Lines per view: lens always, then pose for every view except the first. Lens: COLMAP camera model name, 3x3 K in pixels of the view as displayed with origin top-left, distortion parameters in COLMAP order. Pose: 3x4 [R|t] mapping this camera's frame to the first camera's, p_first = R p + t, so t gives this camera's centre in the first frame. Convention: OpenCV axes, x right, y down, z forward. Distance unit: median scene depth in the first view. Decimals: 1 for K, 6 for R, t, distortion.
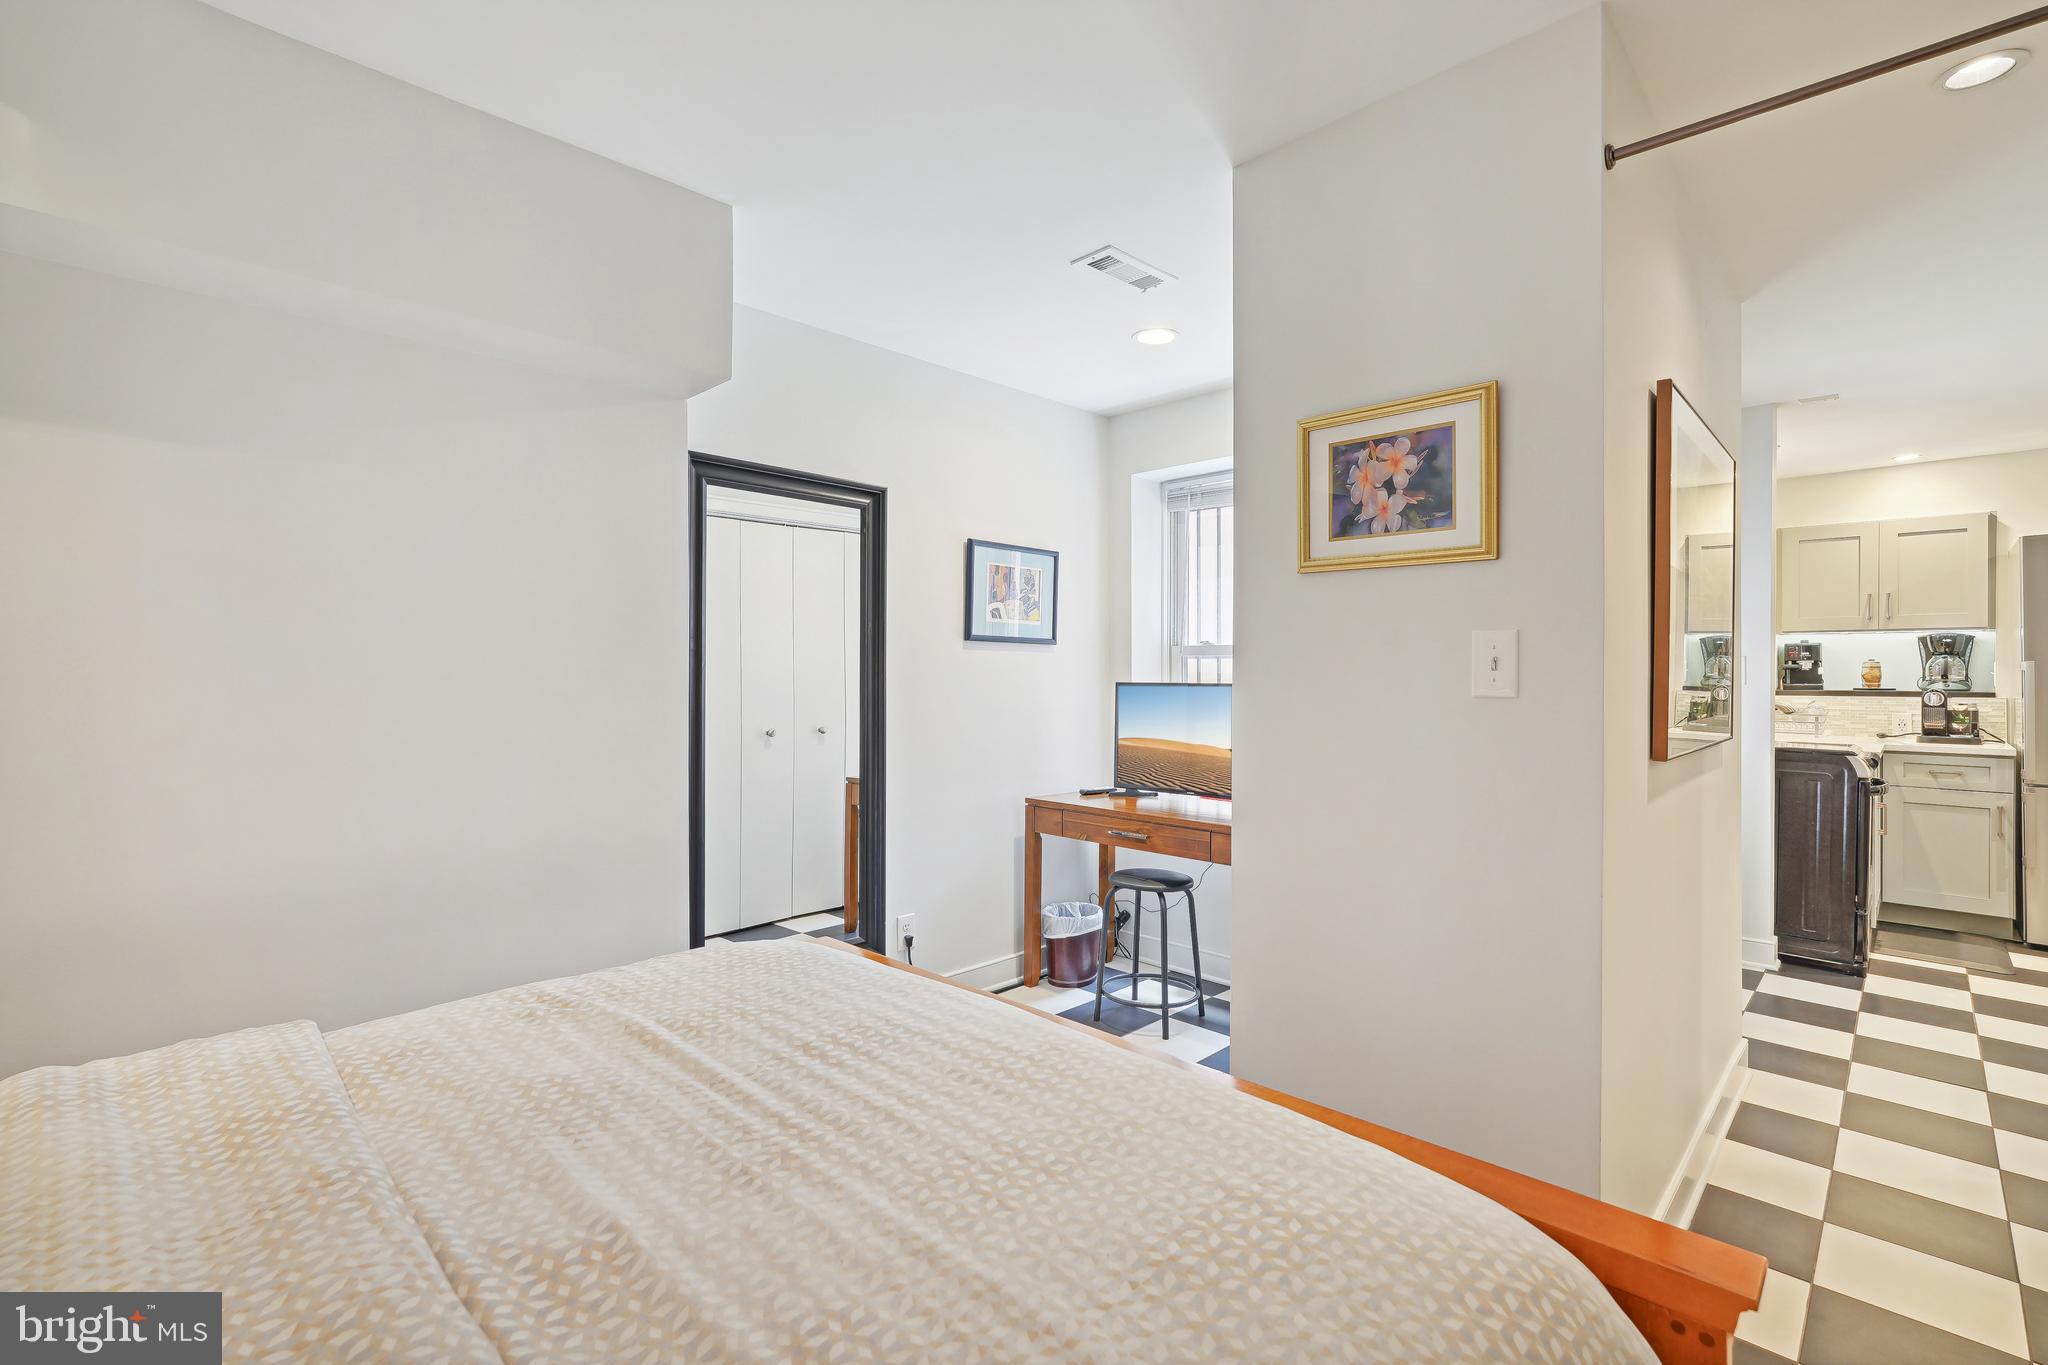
lens RADIAL K [[942.9, 0, 1024.0], [0, 942.9, 682.5], [0, 0, 1]] dist [-0.001097, 0.001510]
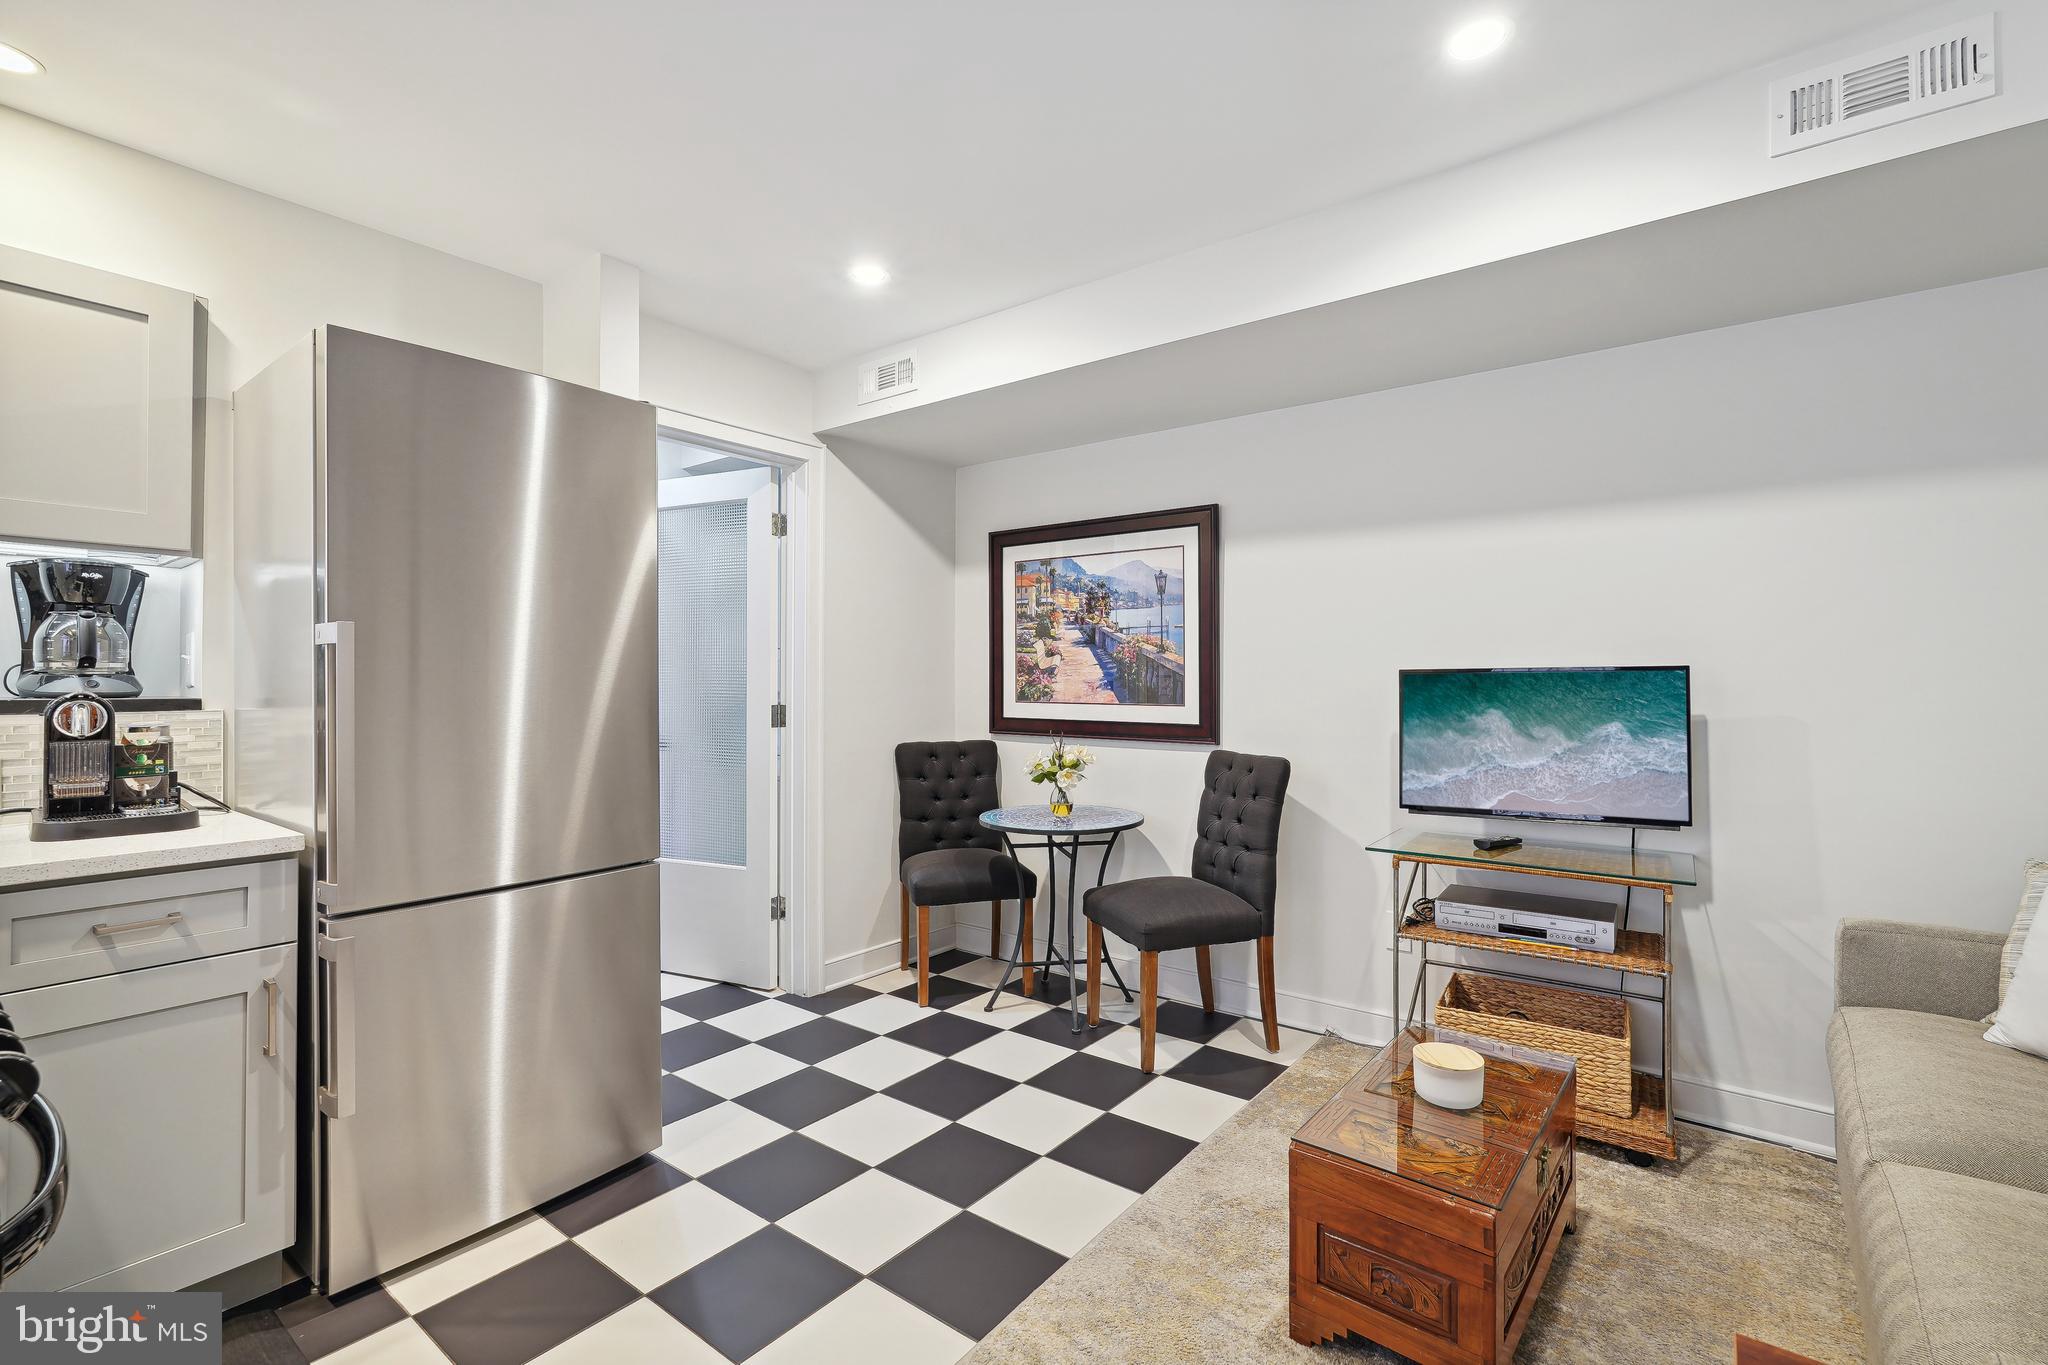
lens RADIAL K [[909.6, 0, 1024.0], [0, 909.6, 682.5], [0, 0, 1]] dist [-0.001973, 0.000129]
pose [[-0.090914, 0.006982, 0.995834, 0.567349], [0.002728, 0.999973, -0.006762, 0.006674], [-0.995855, 0.002102, -0.090930, 0.654826]]
